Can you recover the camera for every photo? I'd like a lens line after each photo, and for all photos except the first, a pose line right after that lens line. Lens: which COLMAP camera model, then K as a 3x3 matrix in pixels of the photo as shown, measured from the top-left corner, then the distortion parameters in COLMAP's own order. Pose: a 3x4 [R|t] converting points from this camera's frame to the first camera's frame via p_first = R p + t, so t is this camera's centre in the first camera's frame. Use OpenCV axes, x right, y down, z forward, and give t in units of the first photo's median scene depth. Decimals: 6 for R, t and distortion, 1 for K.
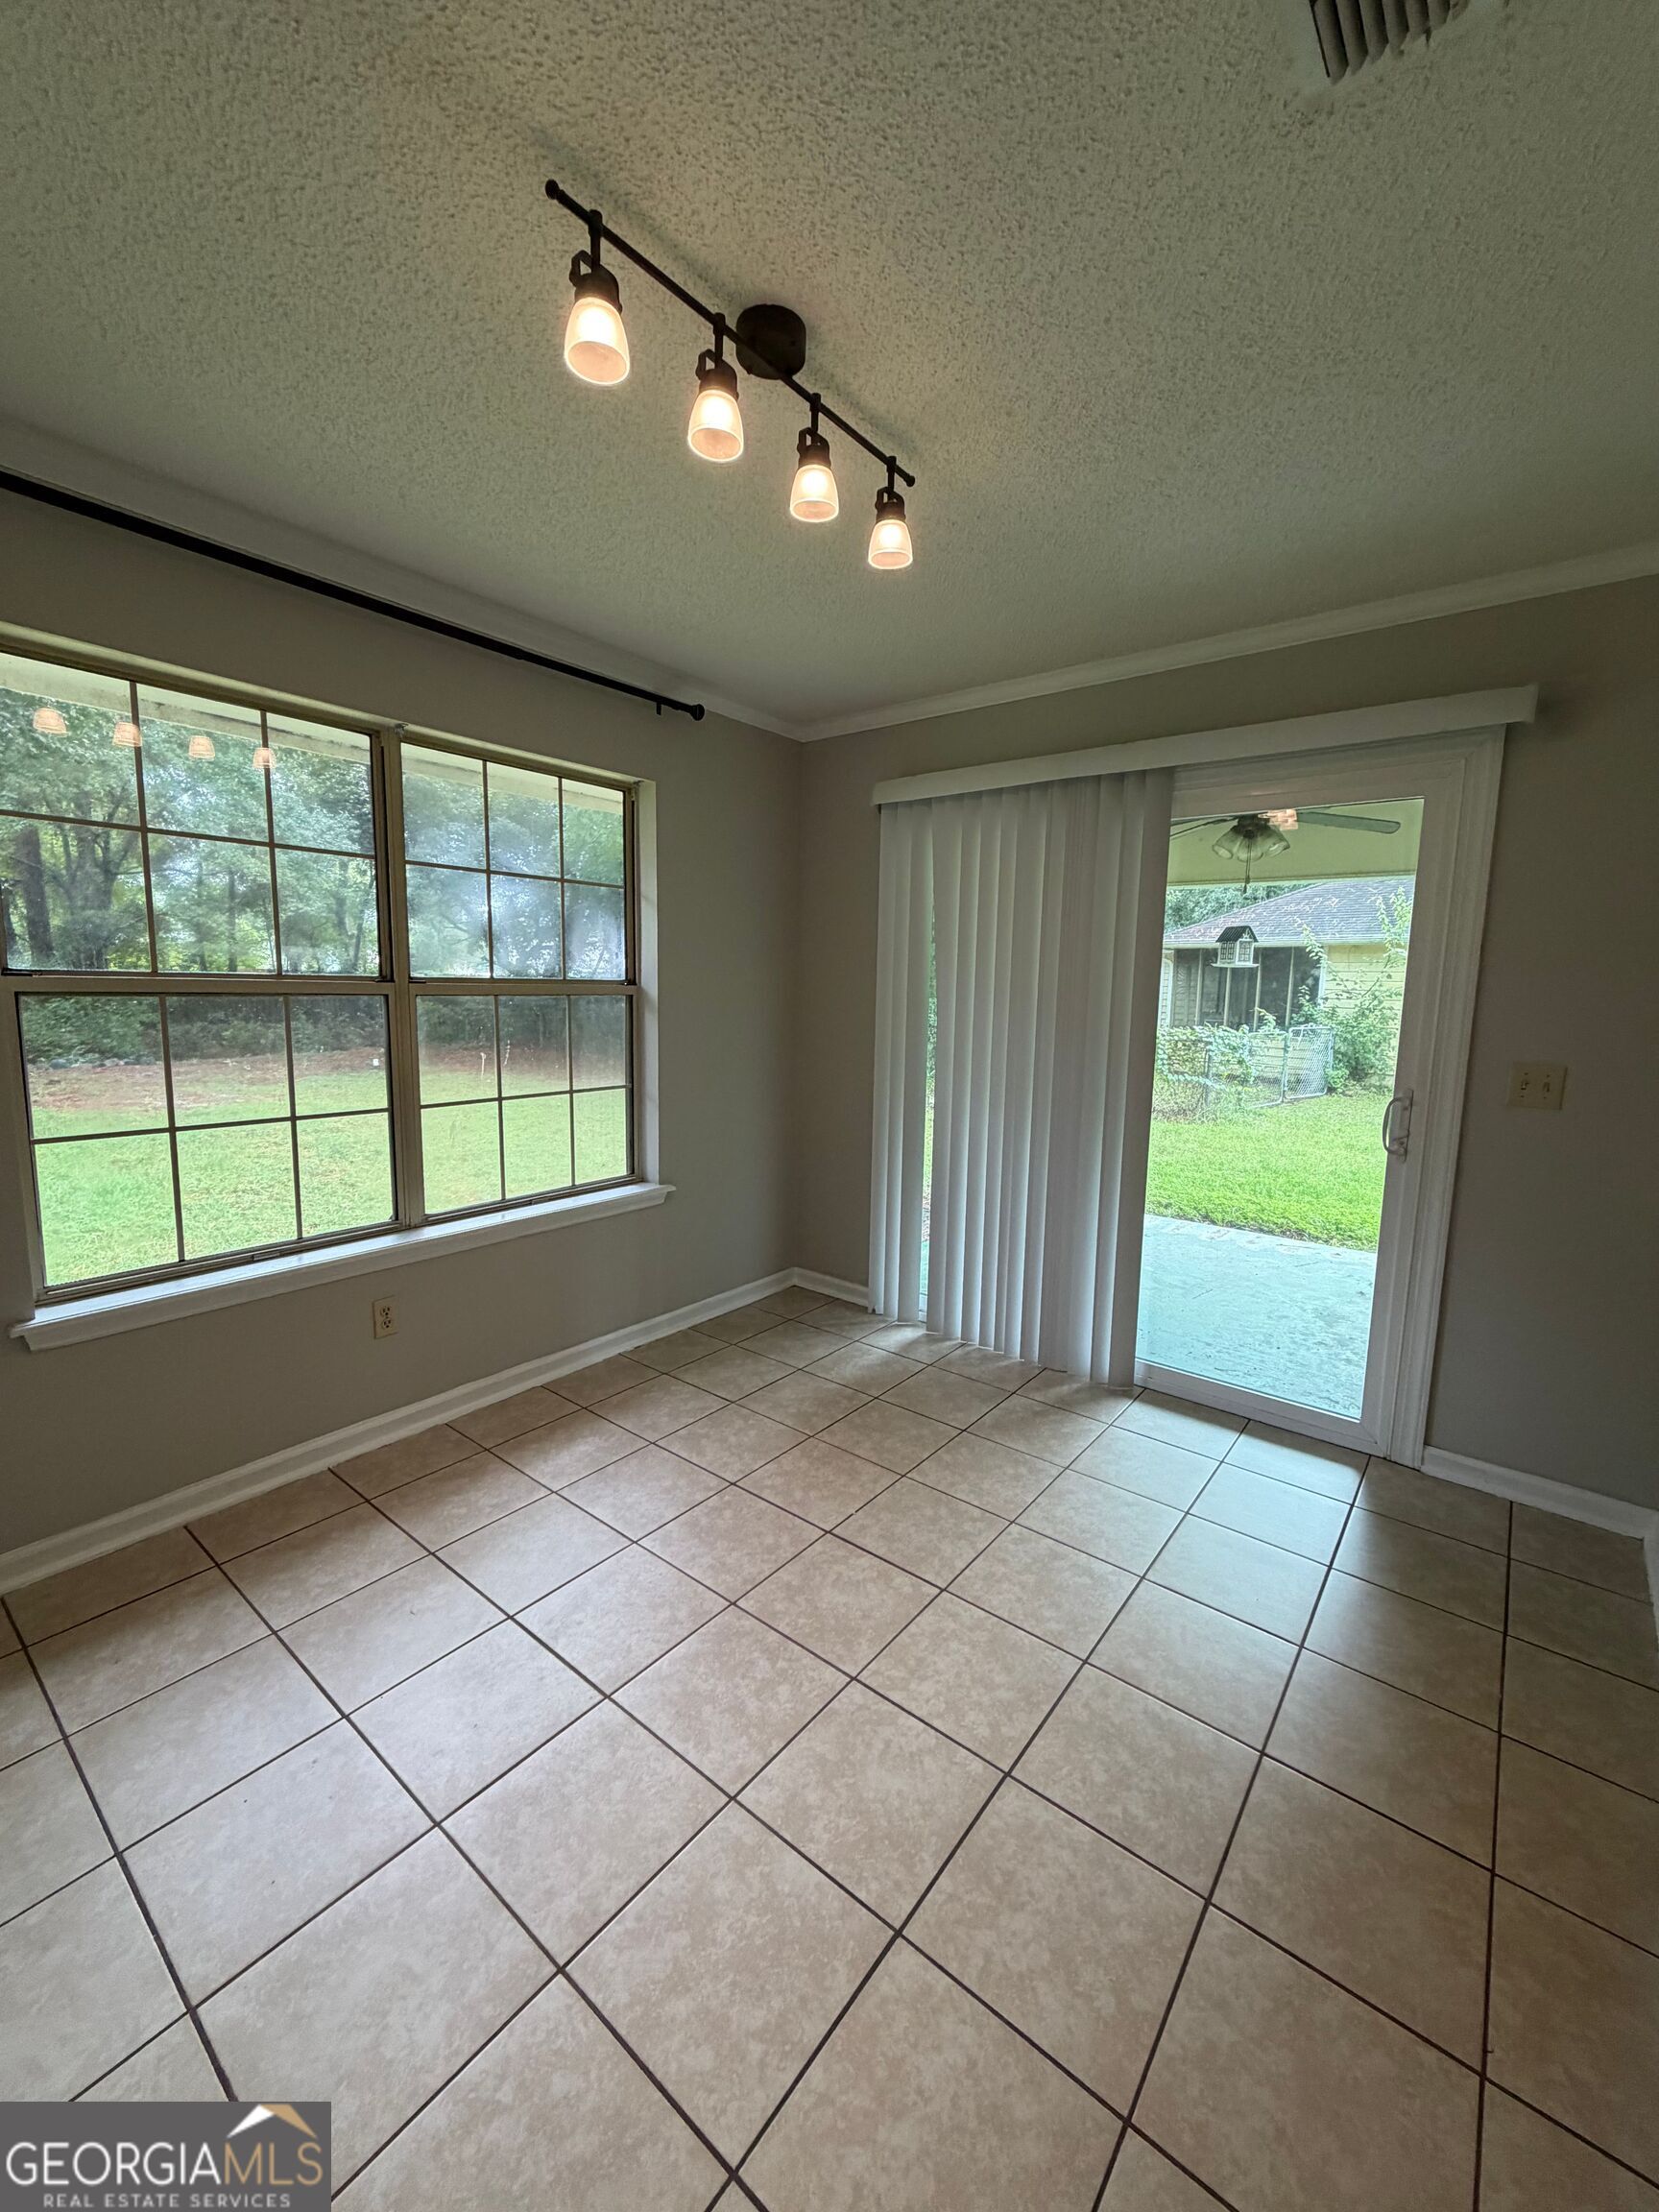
lens RADIAL K [[881.1, 0, 833.6], [0, 881.1, 1098.5], [0, 0, 1]] dist [0.000017, 0.000289]
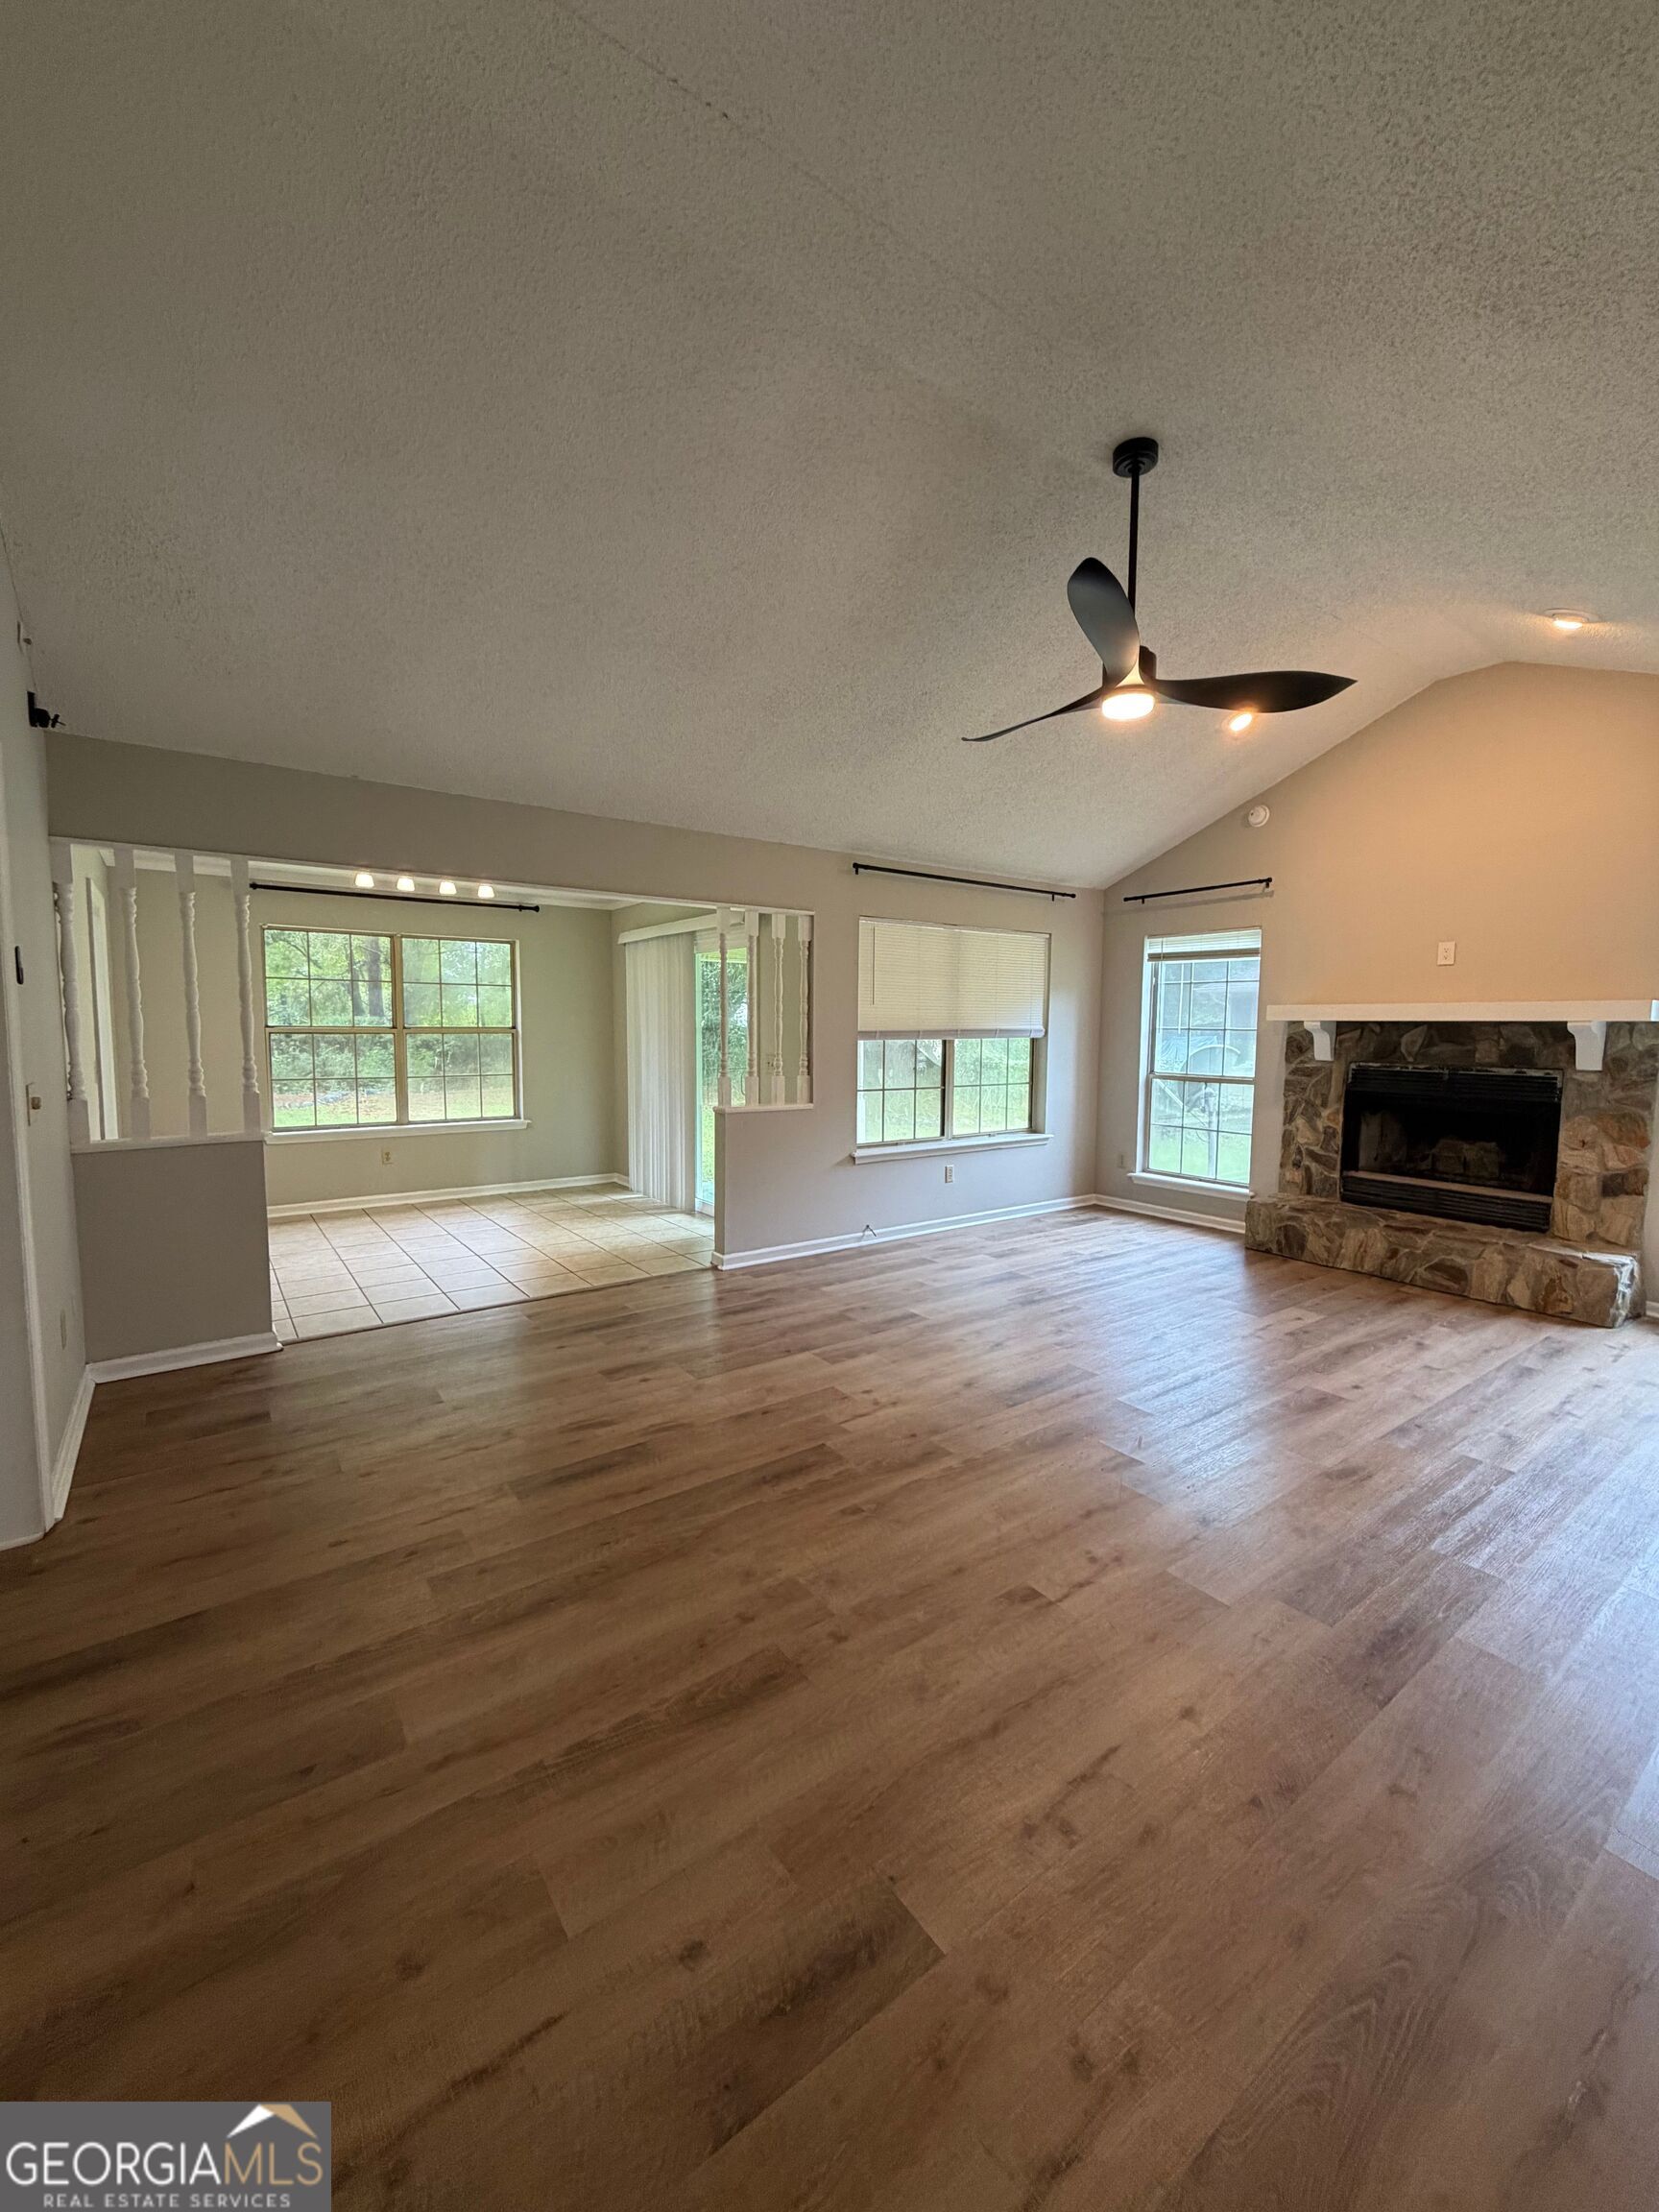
lens RADIAL K [[881.1, 0, 833.6], [0, 881.1, 1096.8], [0, 0, 1]] dist [0.000017, 0.000289]
pose [[0.964378, 0.005579, -0.264467, 1.363822], [-0.020698, 0.998304, -0.054415, 0.174427], [0.263715, 0.057950, 0.962858, -1.099741]]
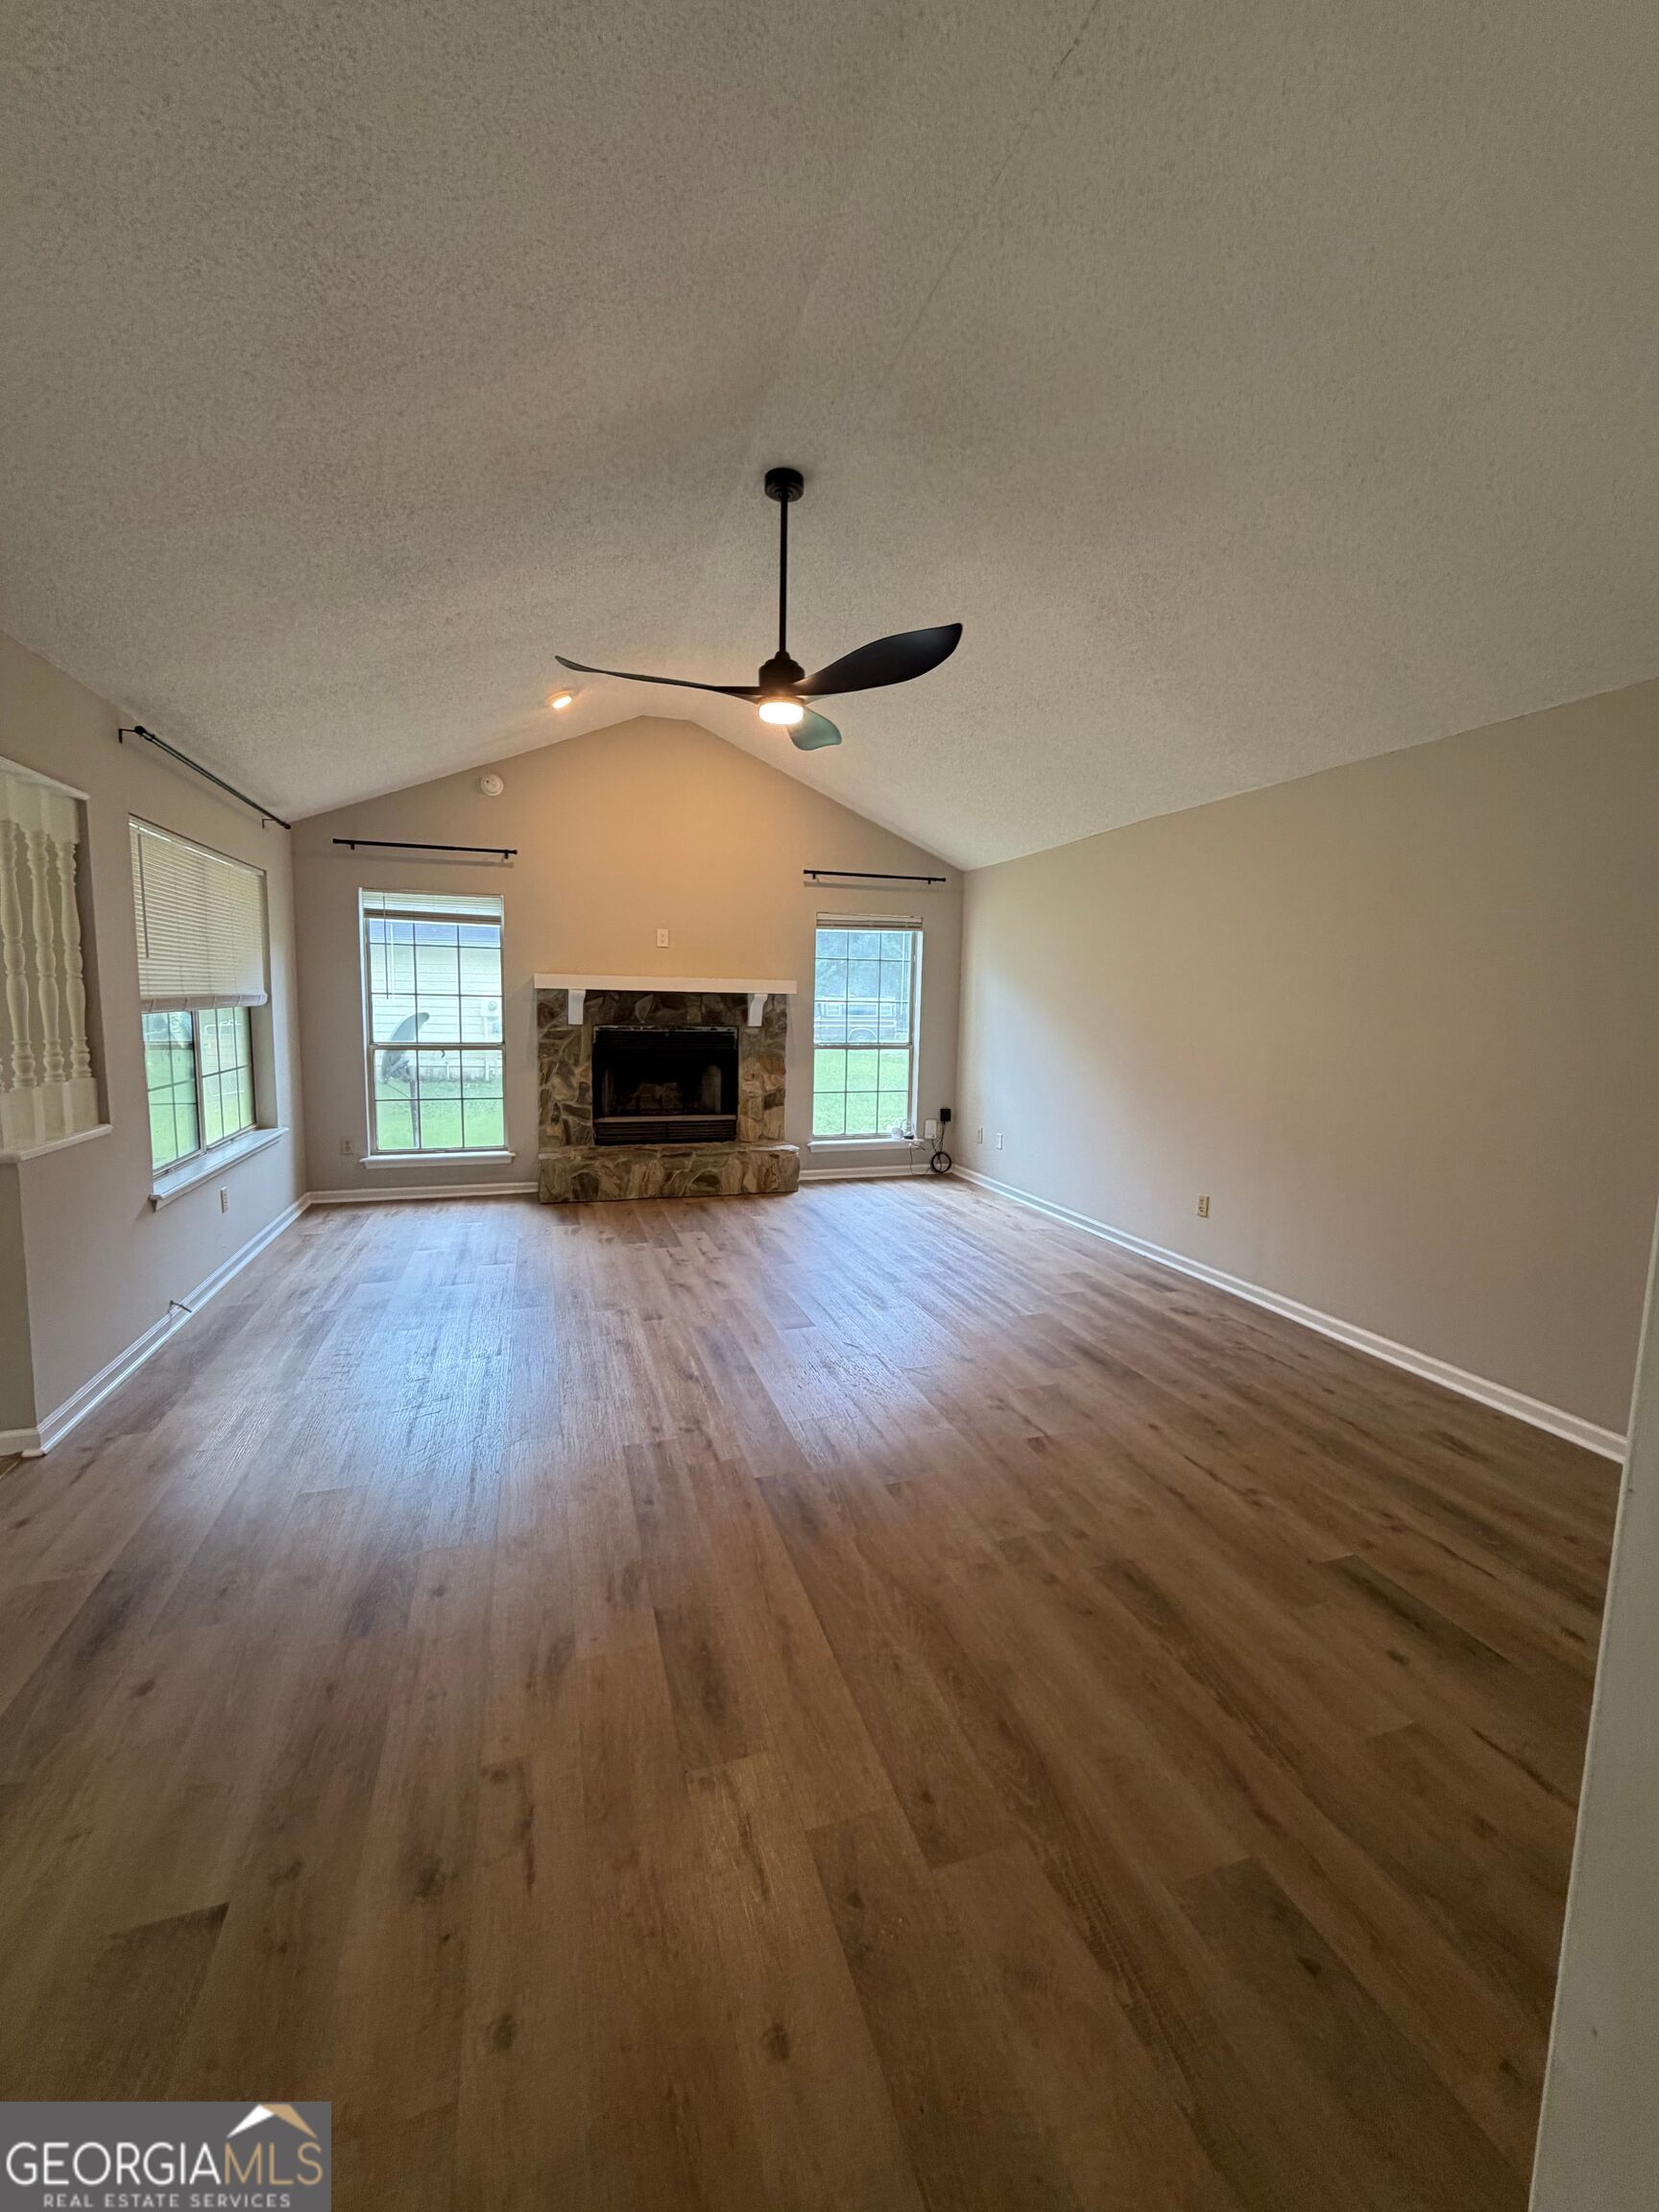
lens RADIAL K [[881.1, 0, 831.4], [0, 881.1, 1094.4], [0, 0, 1]] dist [0.000017, 0.000289]
pose [[0.547020, -0.104426, 0.830581, 0.372726], [0.105065, 0.992908, 0.055638, 0.081375], [-0.830500, 0.056830, 0.554112, -0.667873]]
